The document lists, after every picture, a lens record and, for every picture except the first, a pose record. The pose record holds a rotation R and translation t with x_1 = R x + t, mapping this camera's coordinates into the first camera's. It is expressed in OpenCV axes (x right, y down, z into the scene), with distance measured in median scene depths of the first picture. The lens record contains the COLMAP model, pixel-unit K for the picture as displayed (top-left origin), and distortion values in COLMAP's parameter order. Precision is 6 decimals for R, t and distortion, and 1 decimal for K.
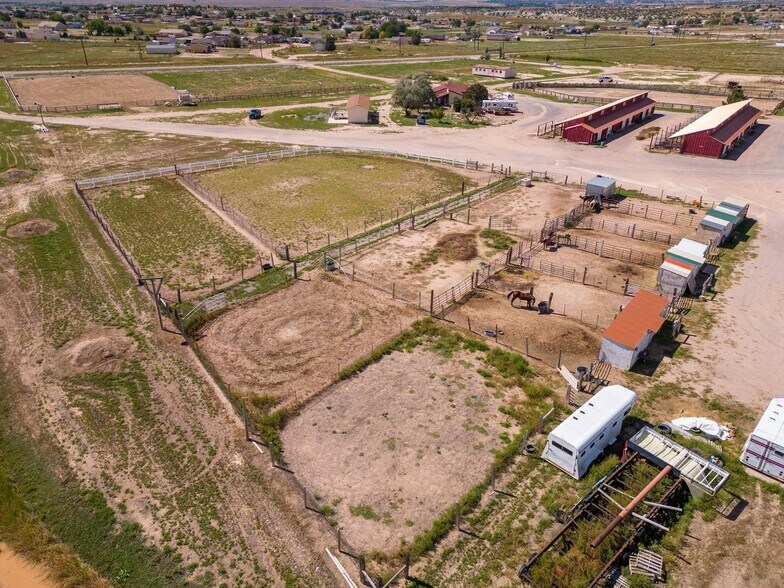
lens RADIAL K [[552.6, 0, 392.0], [0, 552.6, 294.0], [0, 0, 1]] dist [0.047938, -0.033814]
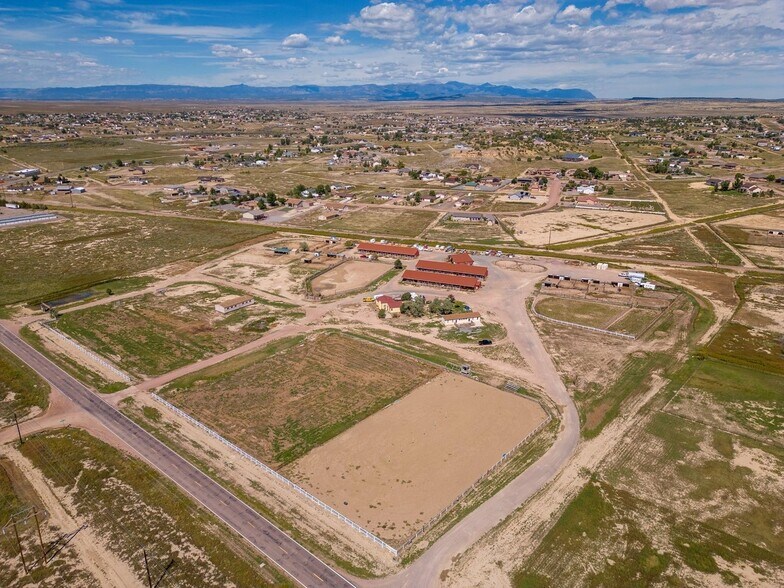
lens RADIAL K [[550.1, 0, 392.5], [0, 550.1, 291.7], [0, 0, 1]] dist [0.059628, -0.041540]
pose [[-0.257978, -0.315835, 0.913070, -1.629555], [0.440047, 0.802932, 0.402068, -1.224459], [-0.860120, 0.505518, -0.068157, 1.245623]]
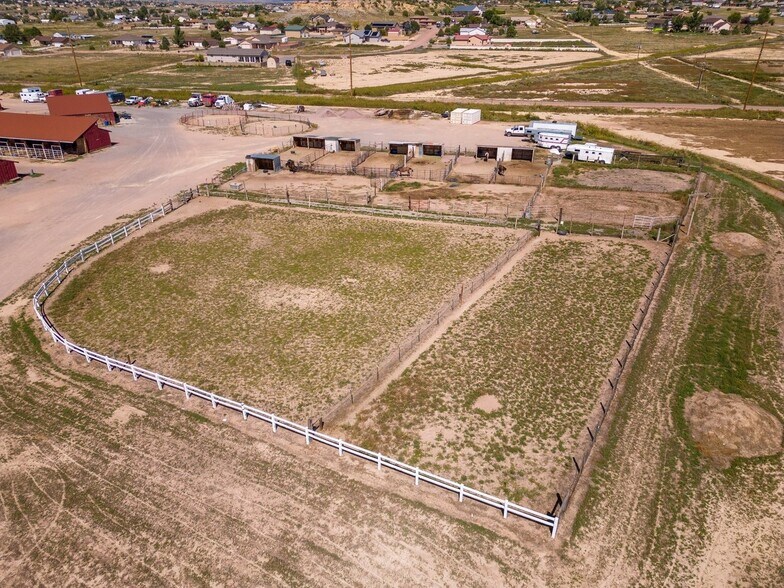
lens RADIAL K [[550.1, 0, 392.5], [0, 550.1, 291.7], [0, 0, 1]] dist [0.059628, -0.041540]
pose [[-0.398639, -0.421186, 0.814671, -0.421325], [0.419362, 0.706282, 0.570353, -0.298685], [-0.815612, 0.569007, -0.104922, 0.589372]]
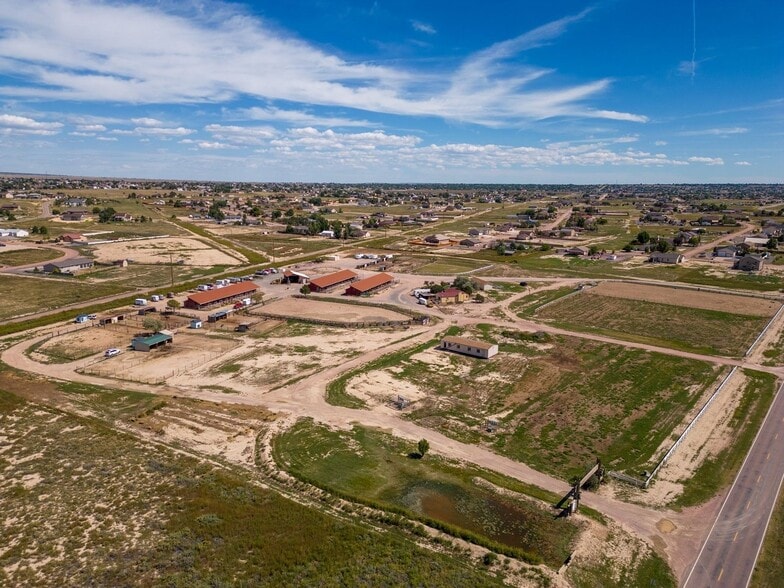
lens RADIAL K [[550.1, 0, 392.5], [0, 550.1, 291.7], [0, 0, 1]] dist [0.059628, -0.041540]
pose [[-0.964827, 0.038646, -0.260031, 0.810732], [-0.132655, 0.782398, 0.608487, -1.524243], [0.226963, 0.621579, -0.749751, 2.480512]]
